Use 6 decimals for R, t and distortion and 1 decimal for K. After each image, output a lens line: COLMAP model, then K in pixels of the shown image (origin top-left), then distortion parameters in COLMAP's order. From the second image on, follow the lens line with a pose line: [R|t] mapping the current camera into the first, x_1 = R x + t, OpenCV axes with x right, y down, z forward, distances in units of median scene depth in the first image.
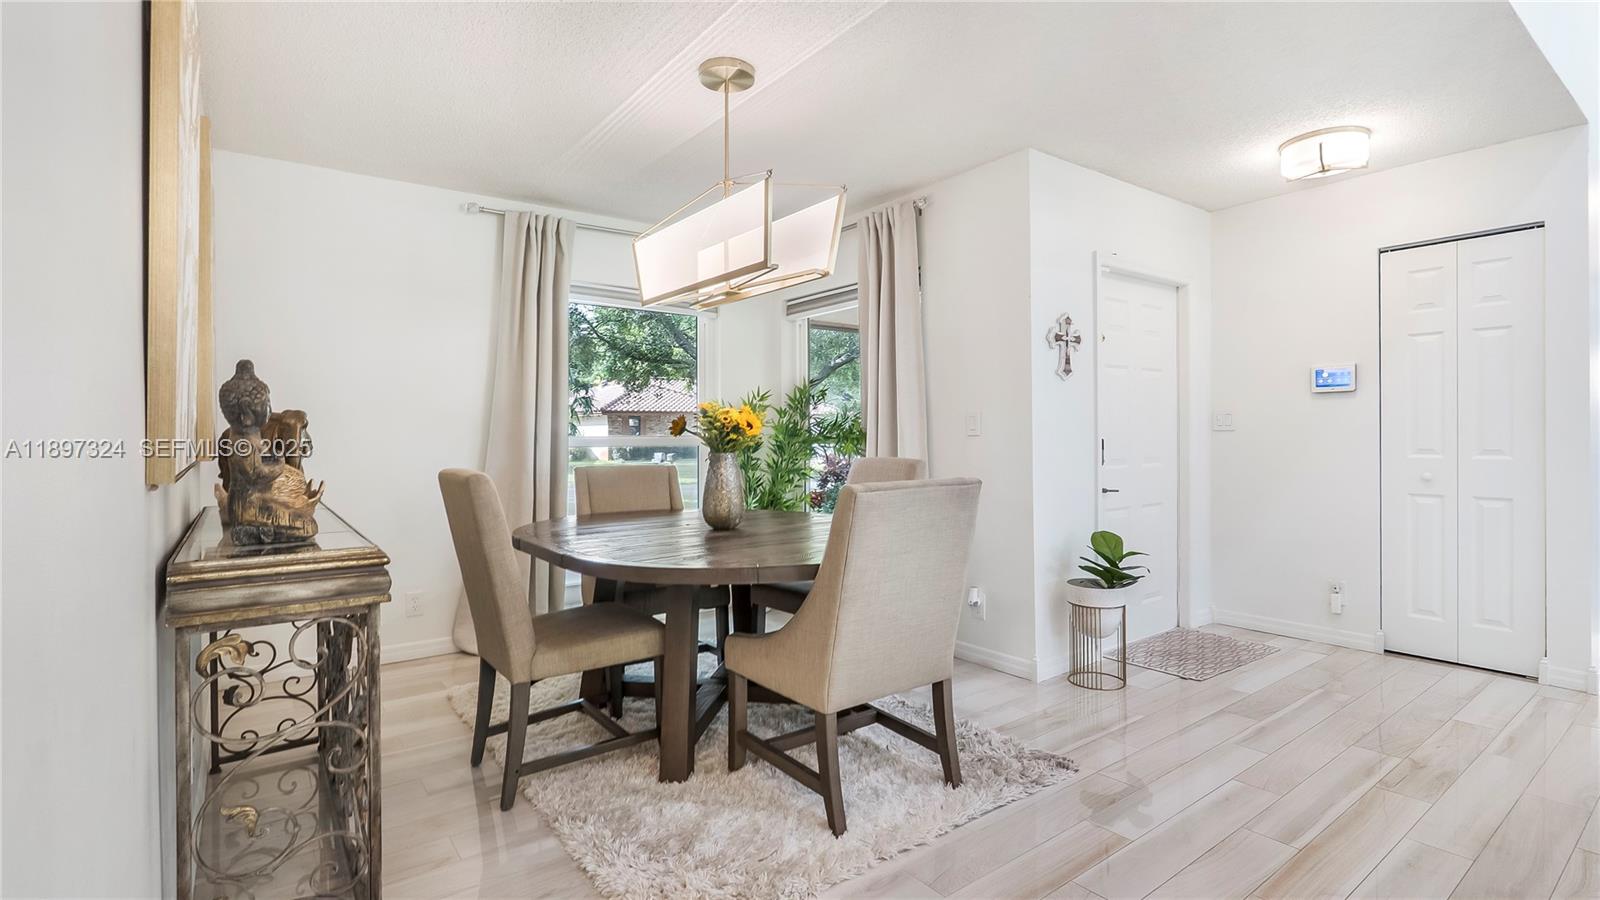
lens RADIAL K [[747.5, 0, 806.1], [0, 747.5, 435.7], [0, 0, 1]] dist [-0.002157, 0.000898]
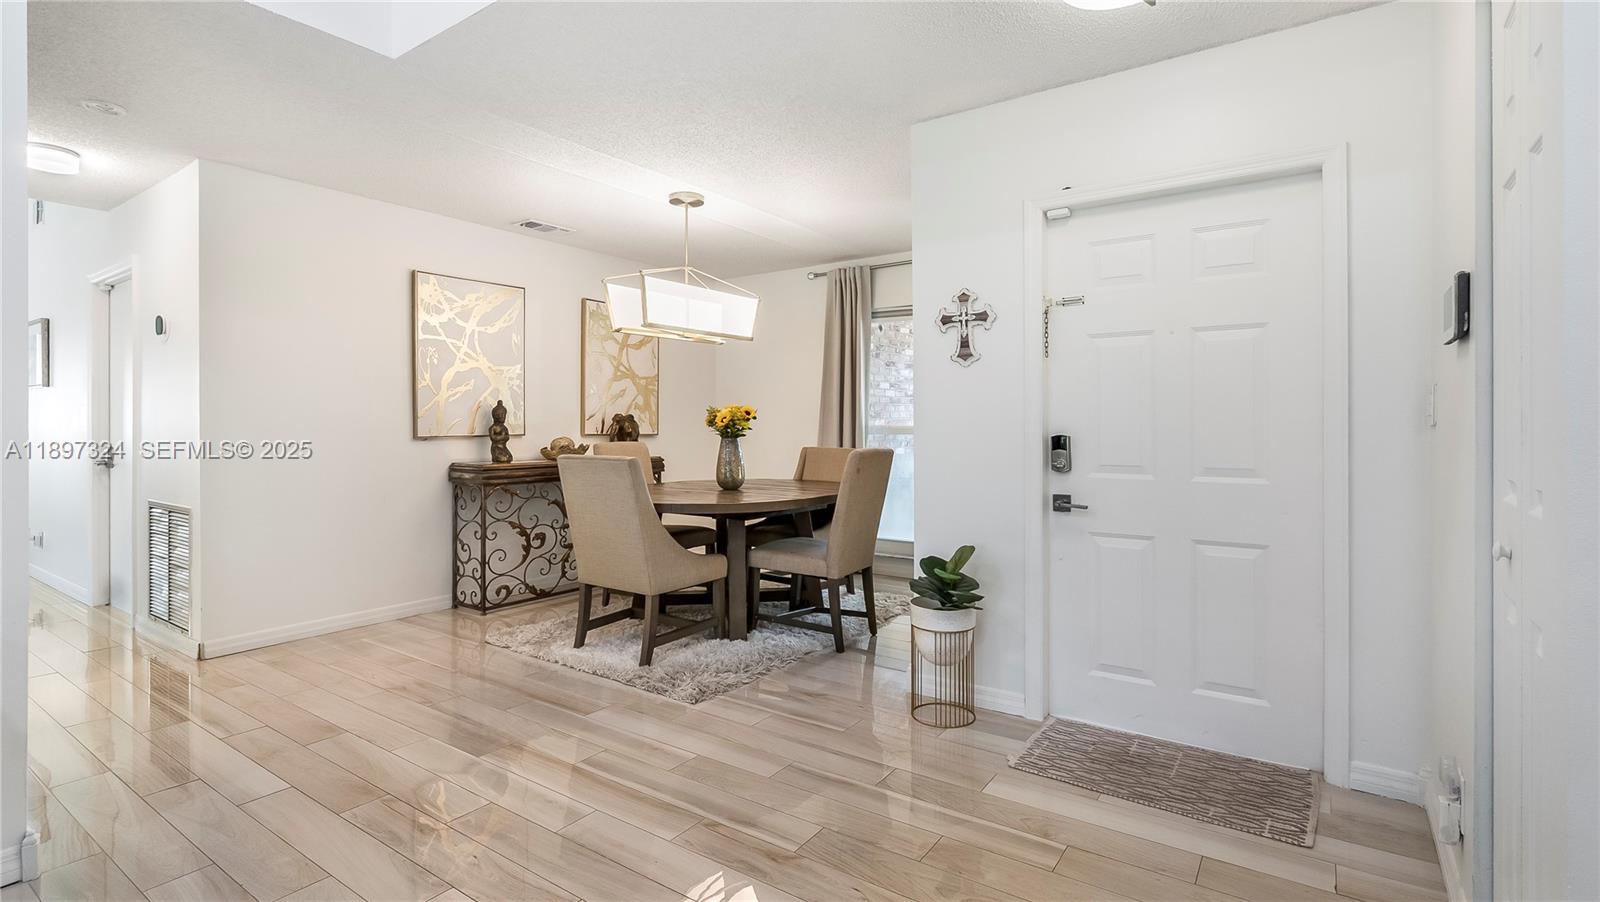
lens RADIAL K [[752.3, 0, 807.5], [0, 752.3, 428.3], [0, 0, 1]] dist [-0.012783, -0.000113]
pose [[0.312380, 0.014751, -0.949843, 1.215106], [-0.001188, 0.999885, 0.015137, -0.017476], [0.949956, -0.003601, 0.312362, 0.606301]]
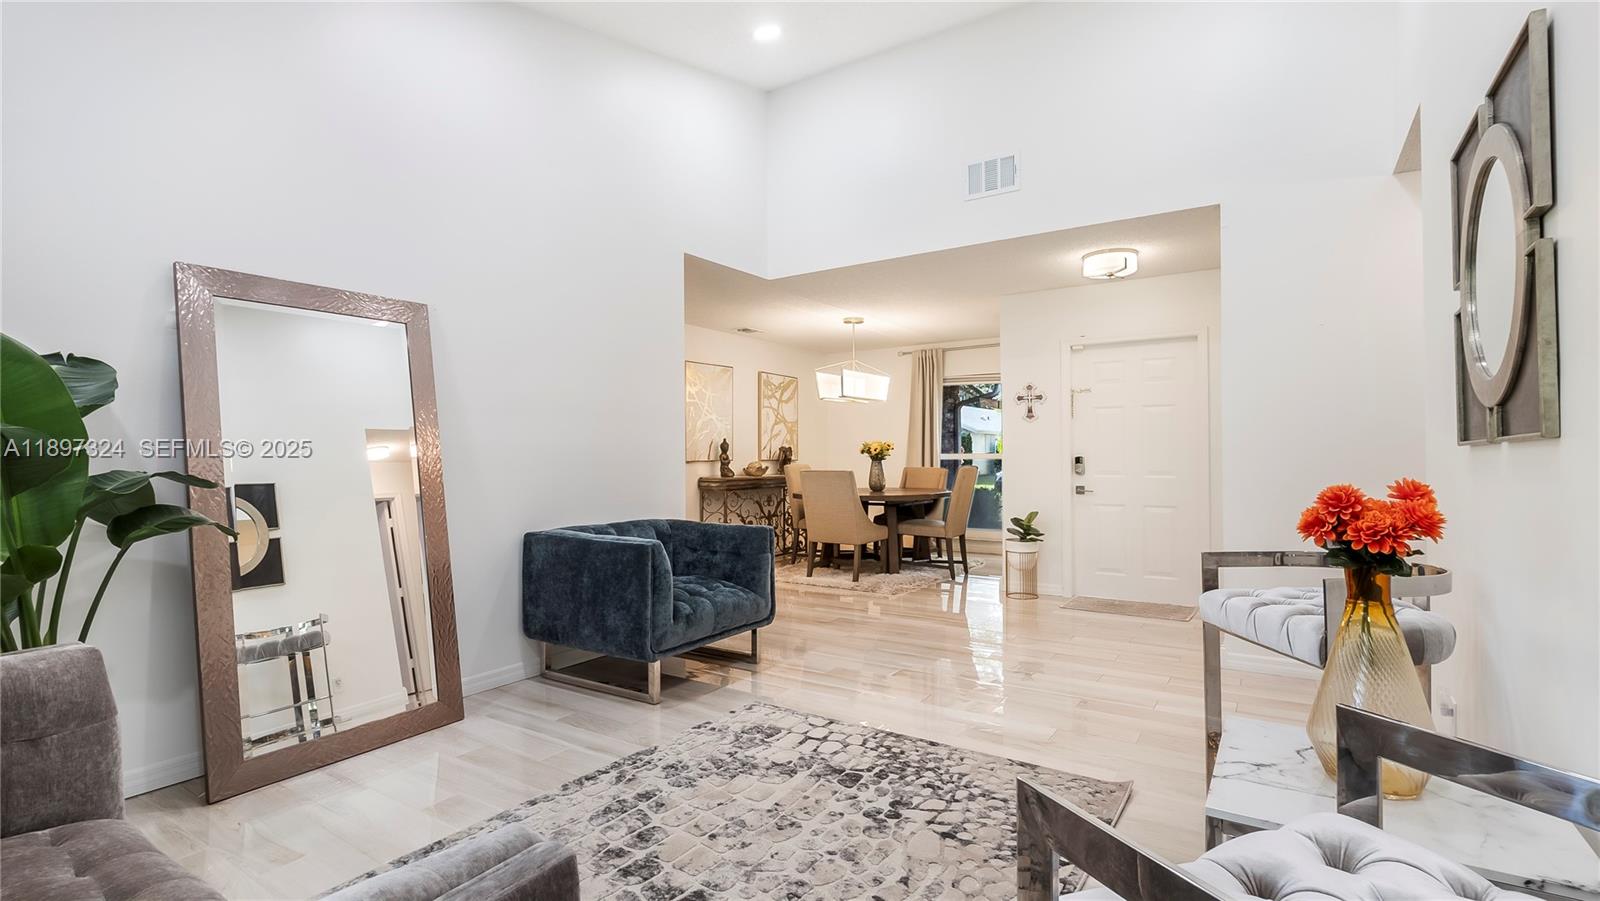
lens RADIAL K [[747.5, 0, 805.9], [0, 747.5, 449.3], [0, 0, 1]] dist [-0.002157, 0.000898]
pose [[0.332462, 0.001728, -0.943115, 1.942205], [0.004628, 0.999983, 0.003464, -0.022286], [0.943105, -0.005517, 0.332448, -0.051747]]
